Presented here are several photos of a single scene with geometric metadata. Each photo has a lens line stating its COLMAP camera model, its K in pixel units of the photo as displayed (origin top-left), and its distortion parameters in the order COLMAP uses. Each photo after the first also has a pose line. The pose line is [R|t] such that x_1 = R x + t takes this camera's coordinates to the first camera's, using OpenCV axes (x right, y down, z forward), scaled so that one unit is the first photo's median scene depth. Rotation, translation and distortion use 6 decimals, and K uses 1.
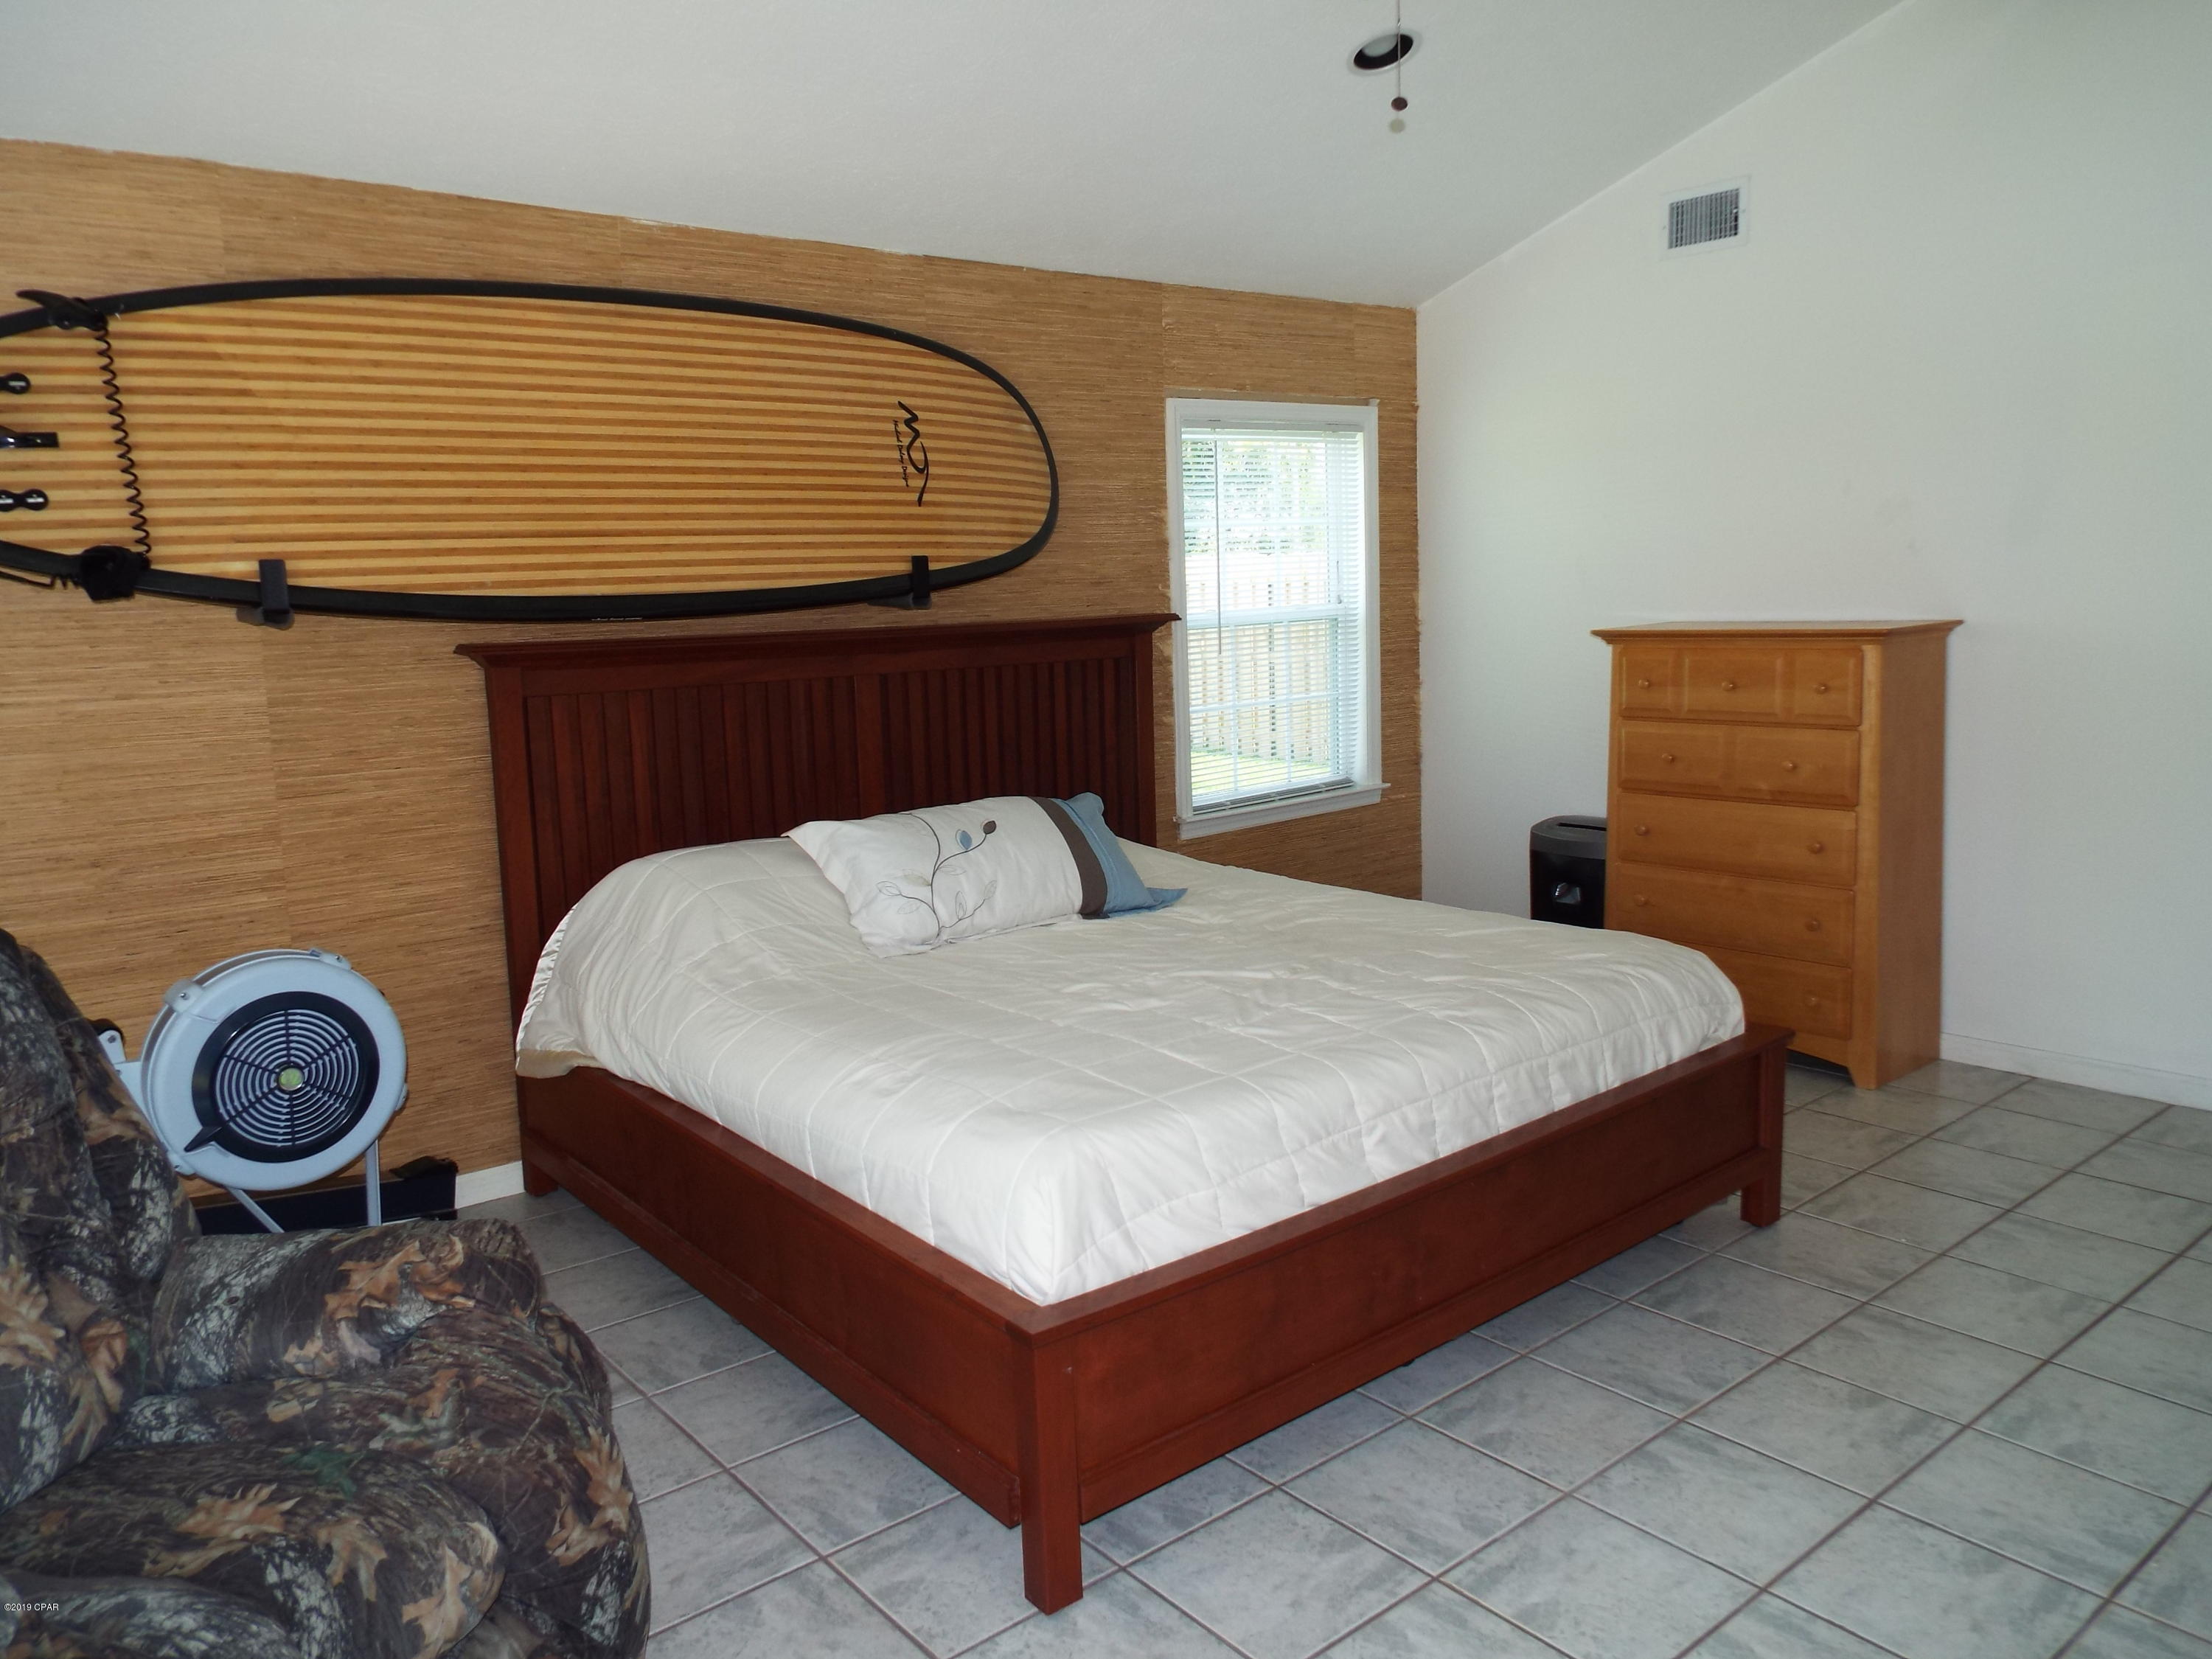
lens RADIAL K [[1581.3, 0, 1061.3], [0, 1581.3, 830.1], [0, 0, 1]] dist [-0.022331, 0.019356]
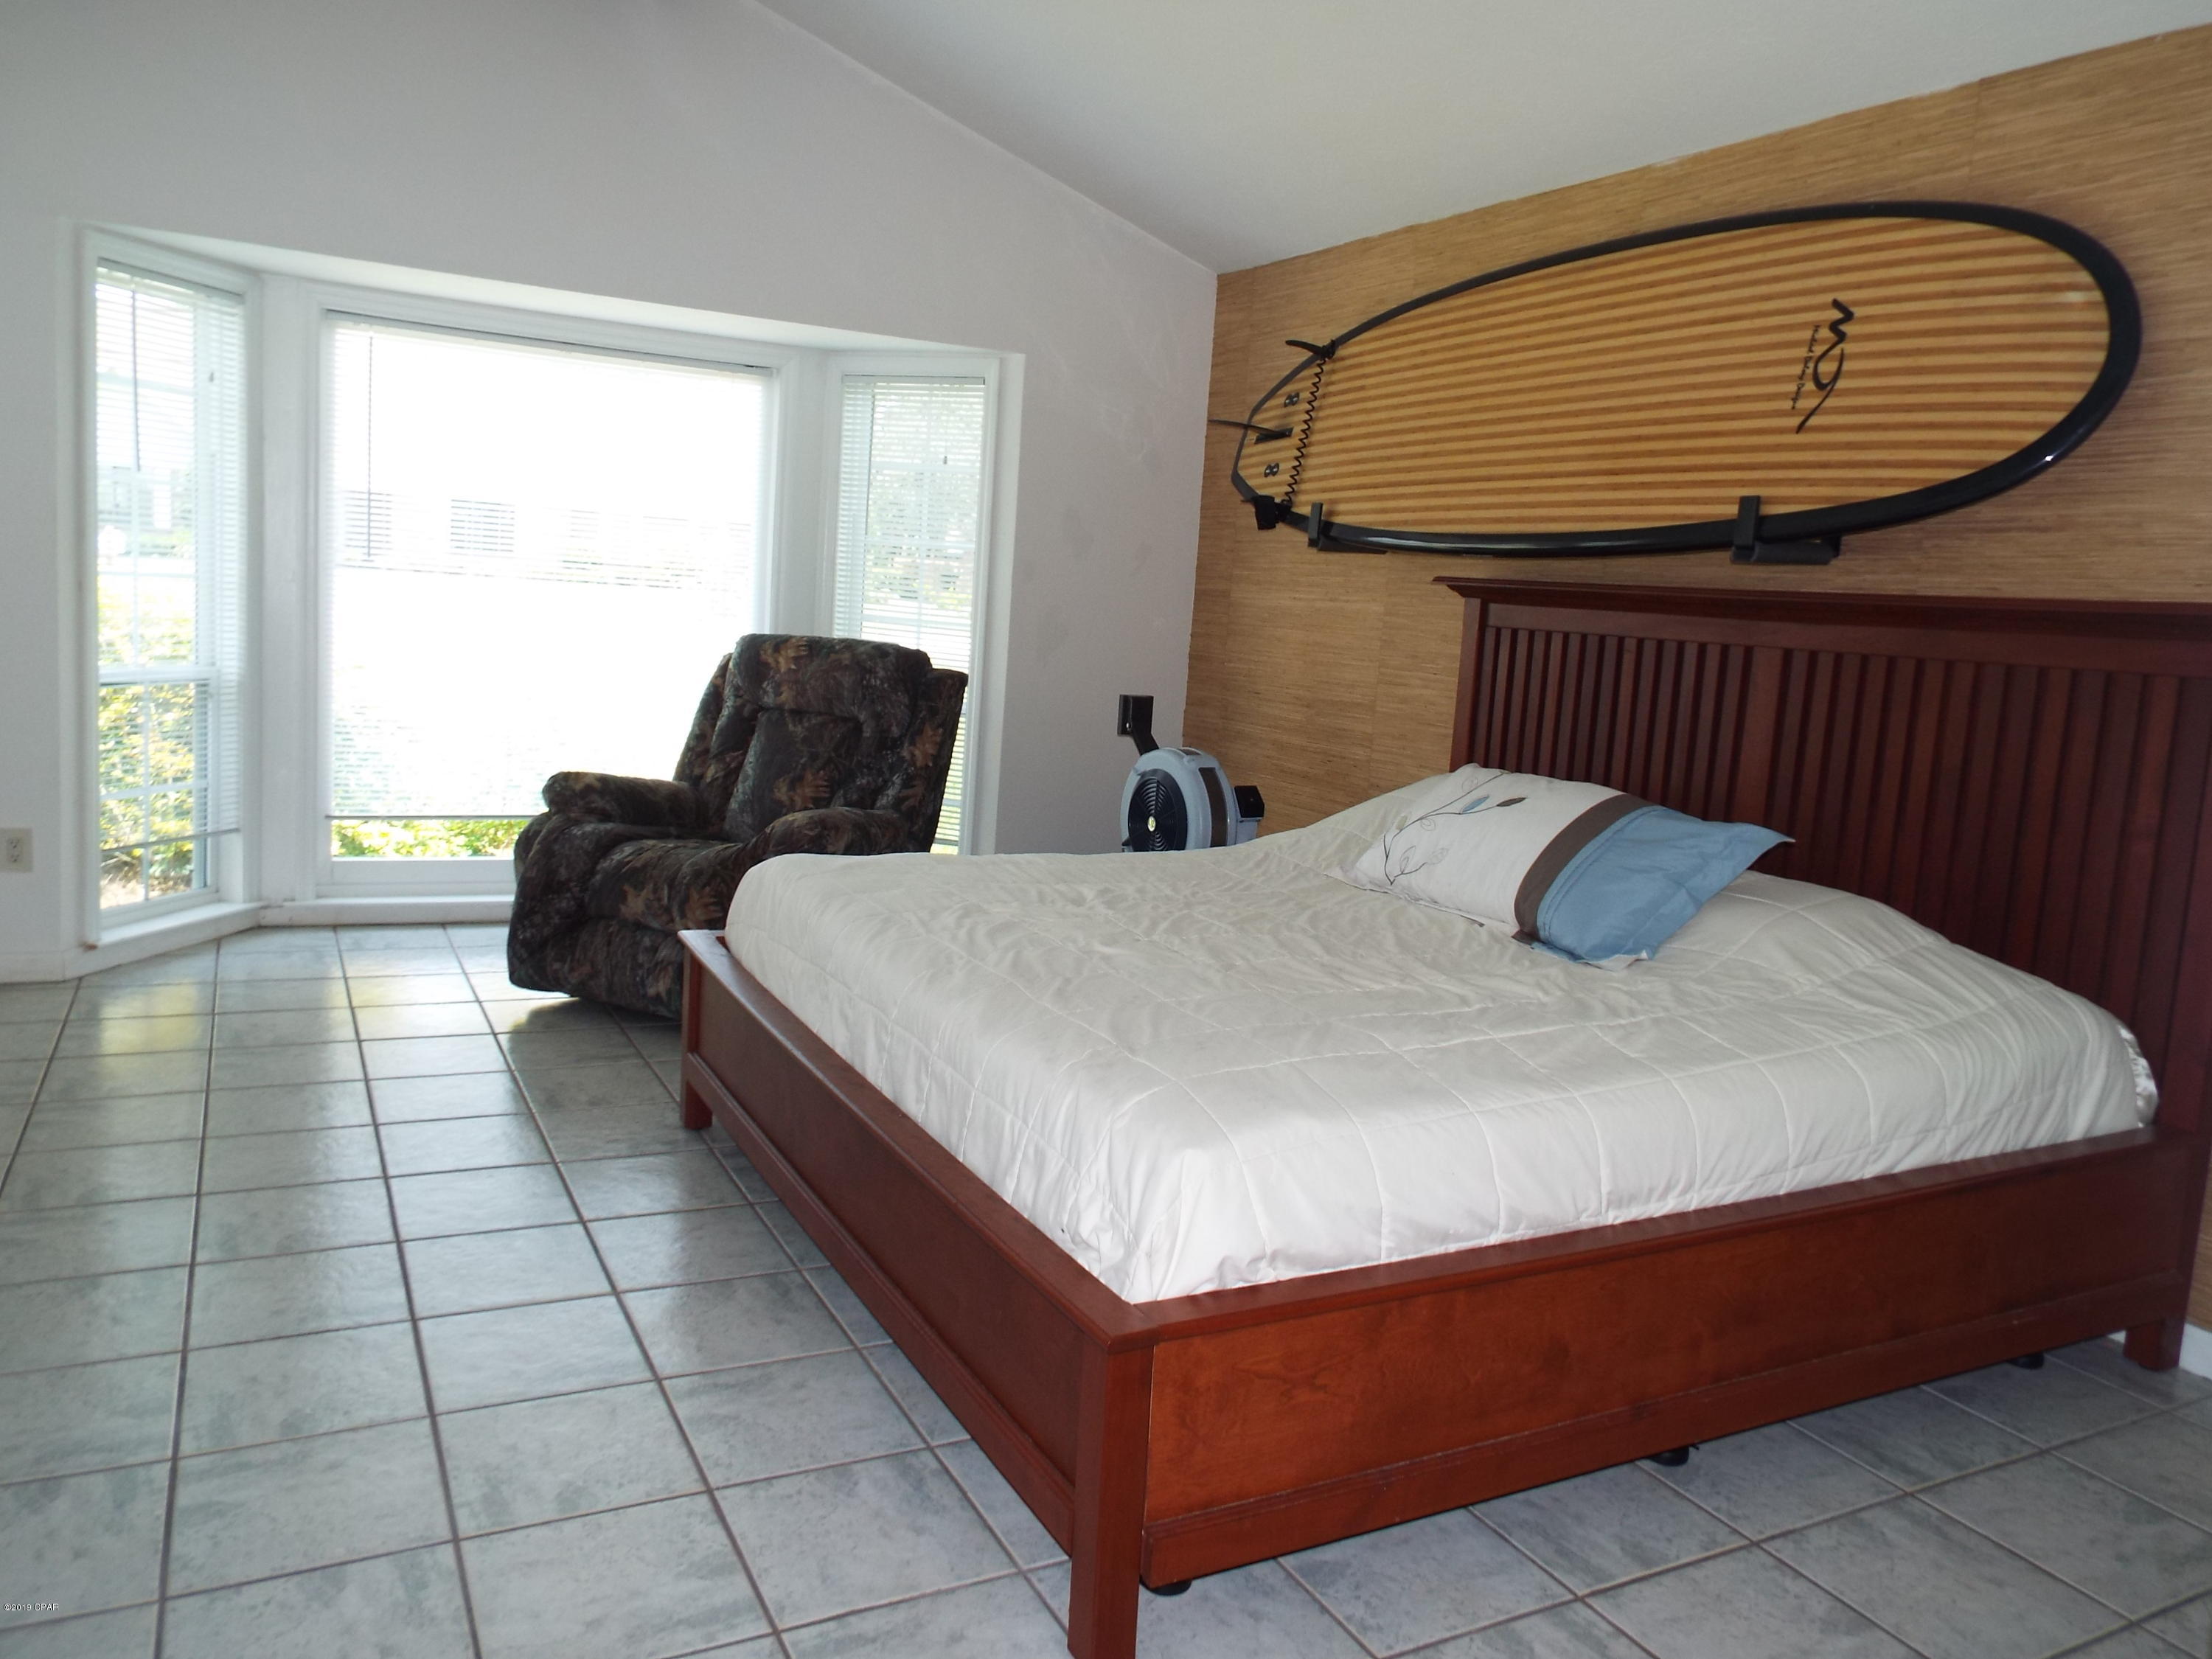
lens RADIAL K [[1581.3, 0, 1120.4], [0, 1581.3, 819.5], [0, 0, 1]] dist [-0.022331, 0.019356]
pose [[-0.164279, 0.159271, -0.973471, 0.757940], [-0.205797, 0.959628, 0.191735, -0.104083], [0.964707, 0.231836, -0.124869, 0.830563]]
